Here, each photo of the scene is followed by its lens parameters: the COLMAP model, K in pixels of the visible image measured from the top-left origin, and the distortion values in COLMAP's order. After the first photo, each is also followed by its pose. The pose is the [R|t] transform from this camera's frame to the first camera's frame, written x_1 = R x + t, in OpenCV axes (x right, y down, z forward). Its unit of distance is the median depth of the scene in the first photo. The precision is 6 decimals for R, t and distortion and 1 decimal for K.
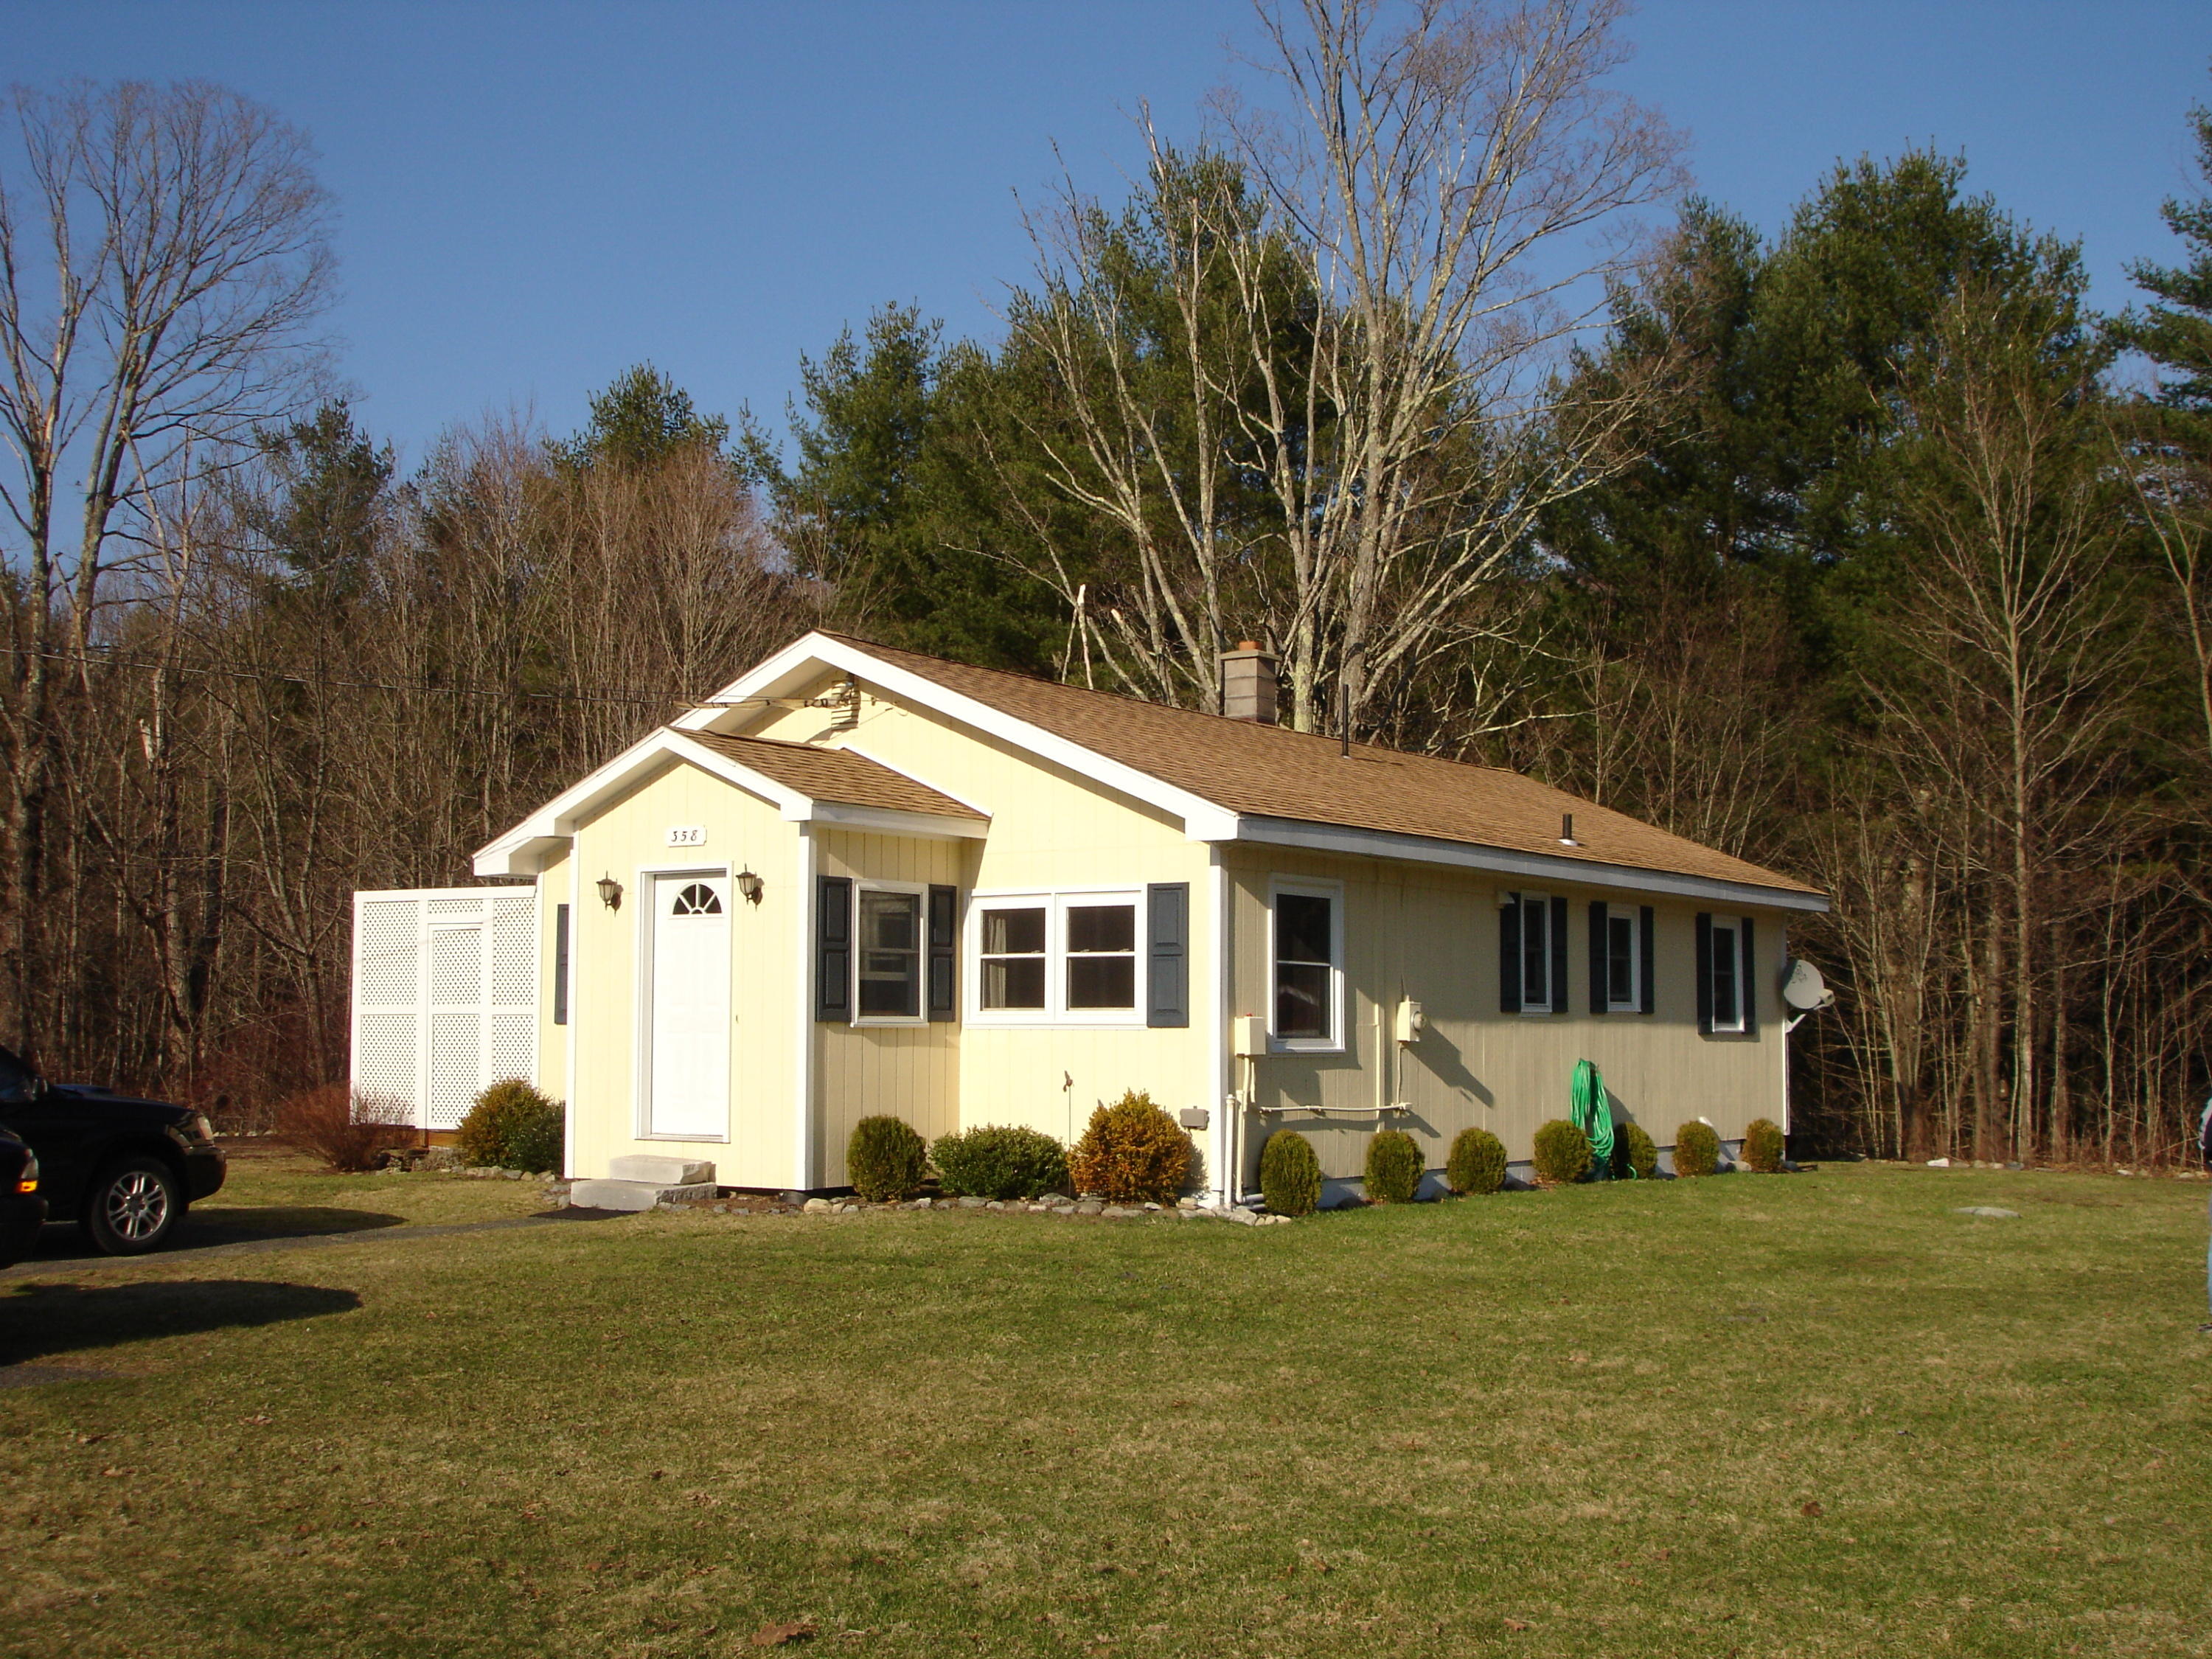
lens RADIAL K [[2471.5, 0, 1115.8], [0, 2471.5, 838.2], [0, 0, 1]] dist [-0.120998, 0.000000]
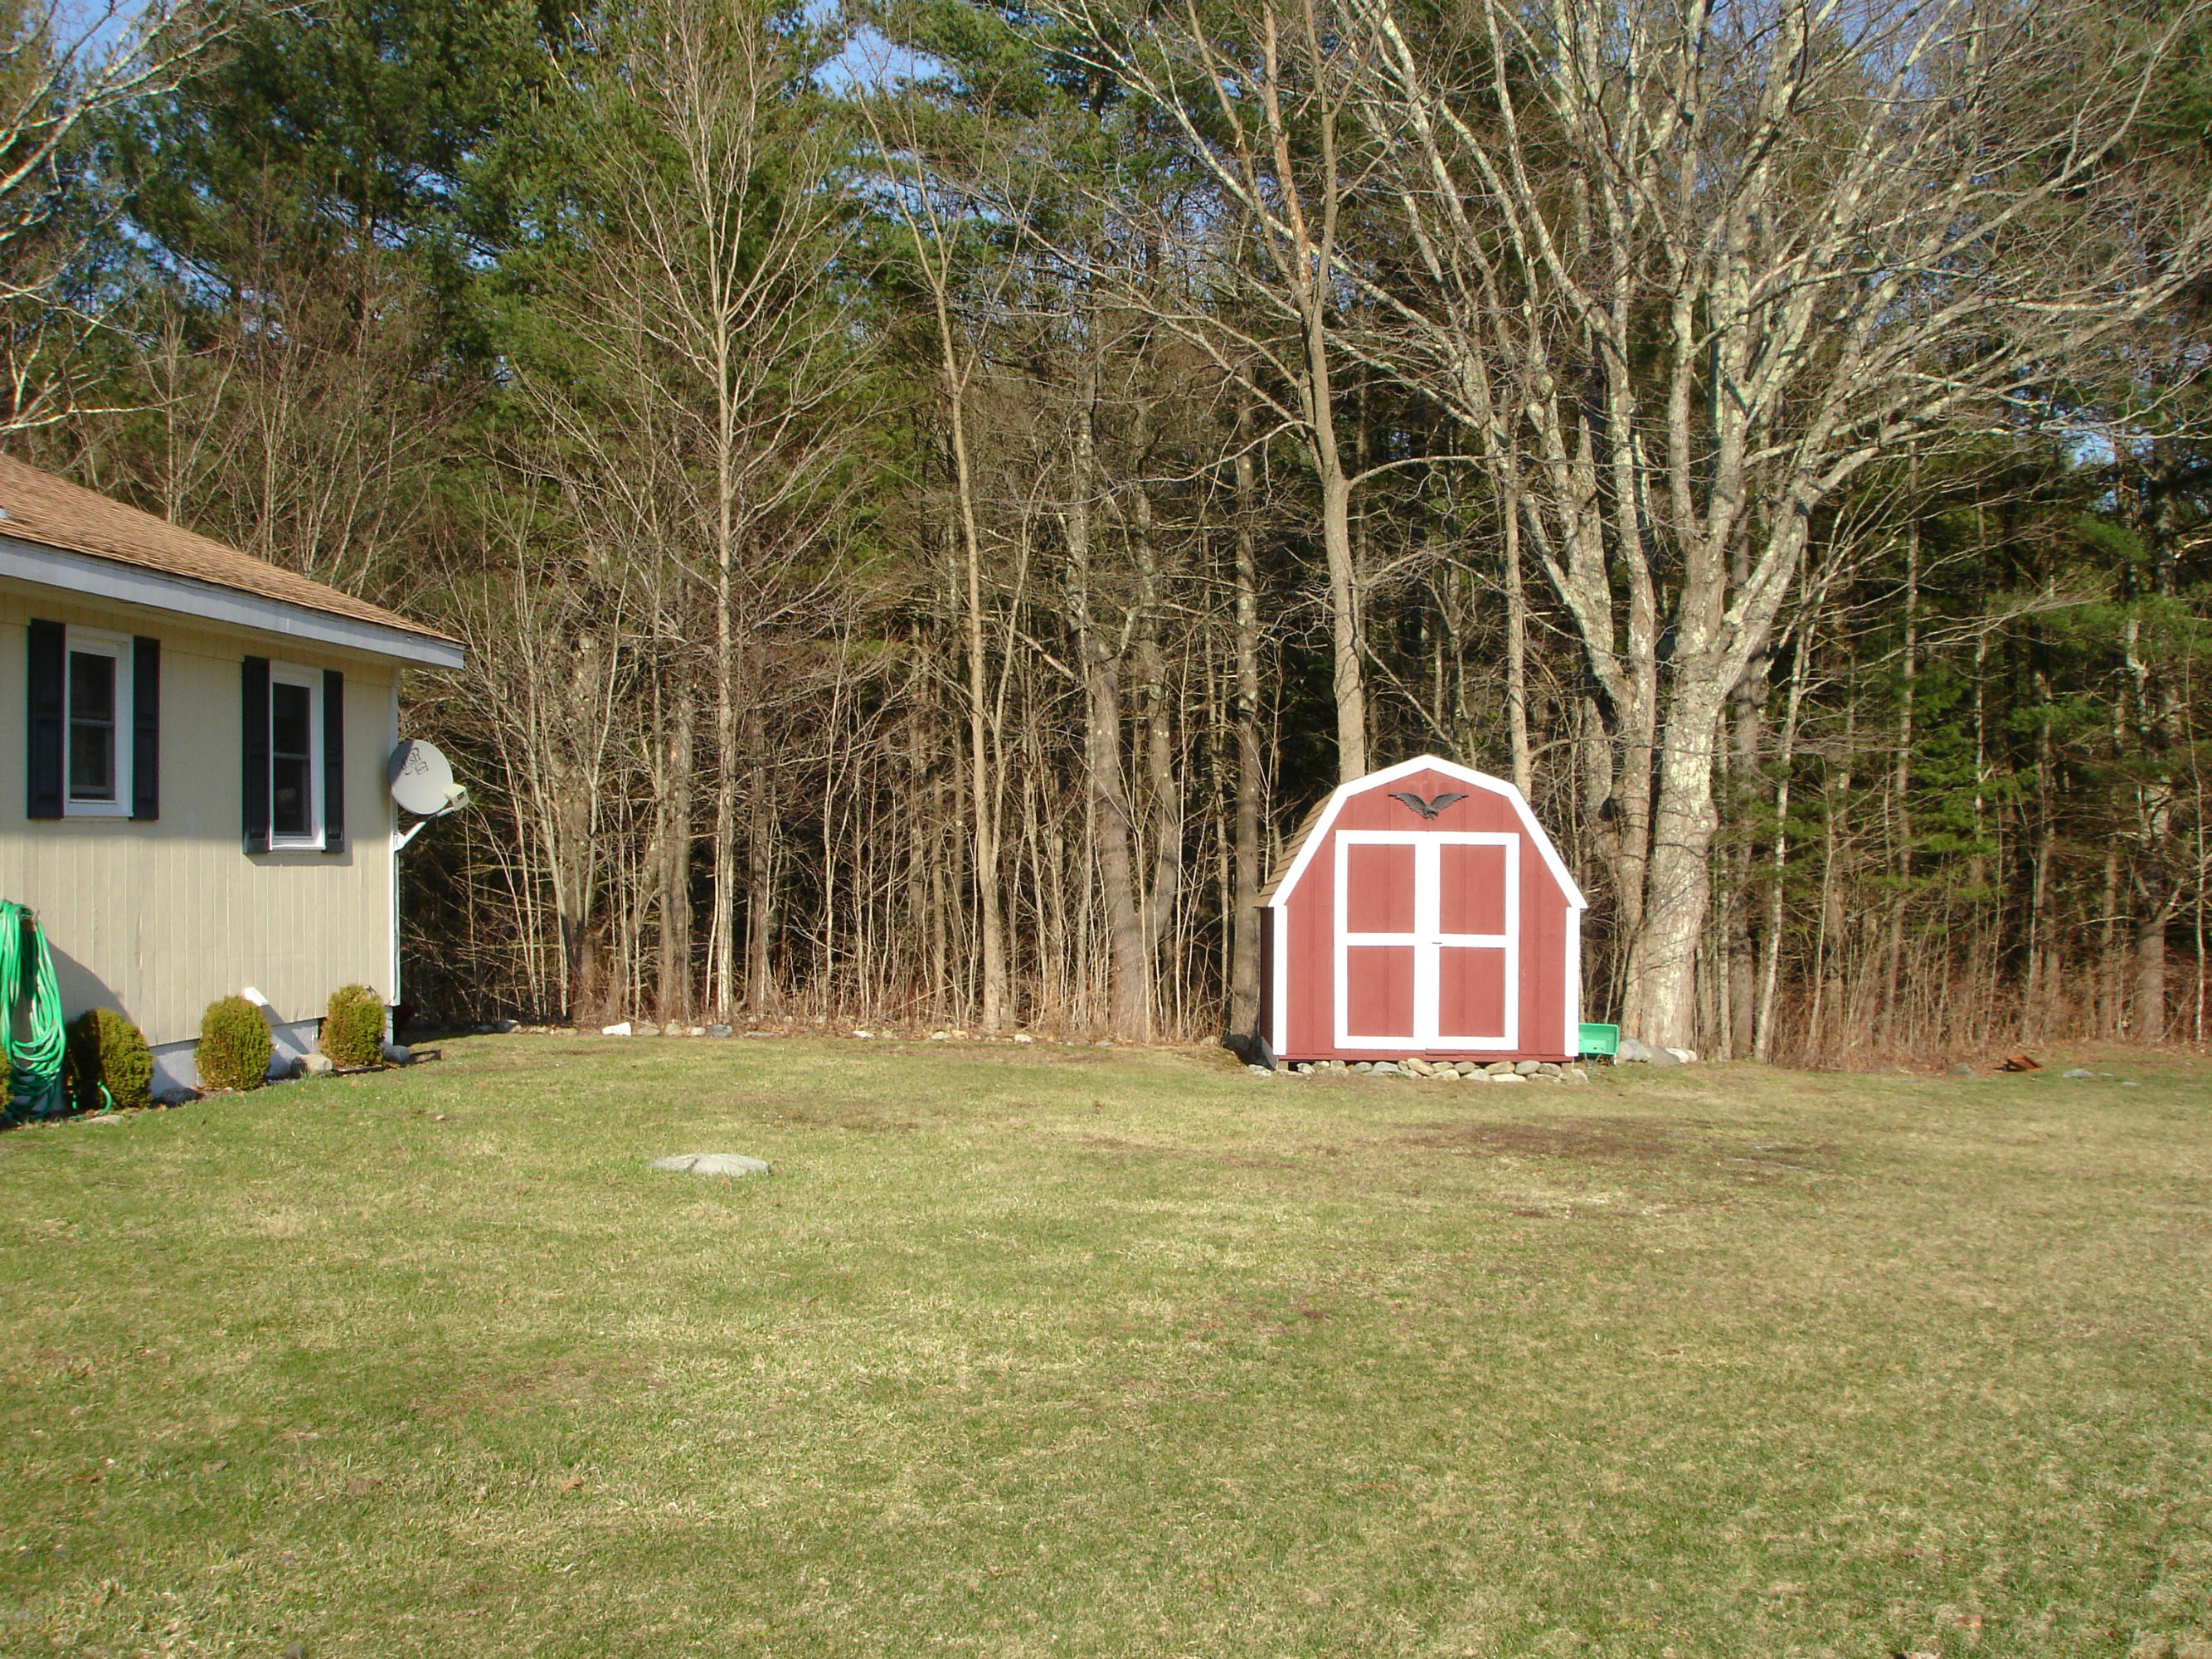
lens RADIAL K [[2471.7, 0, 1093.8], [0, 2471.7, 838.2], [0, 0, 1]] dist [-0.120998, 0.000000]
pose [[0.867272, -0.007472, 0.497778, 0.084789], [-0.029875, 0.997304, 0.067022, 0.020469], [-0.496937, -0.072998, 0.864711, 0.262017]]
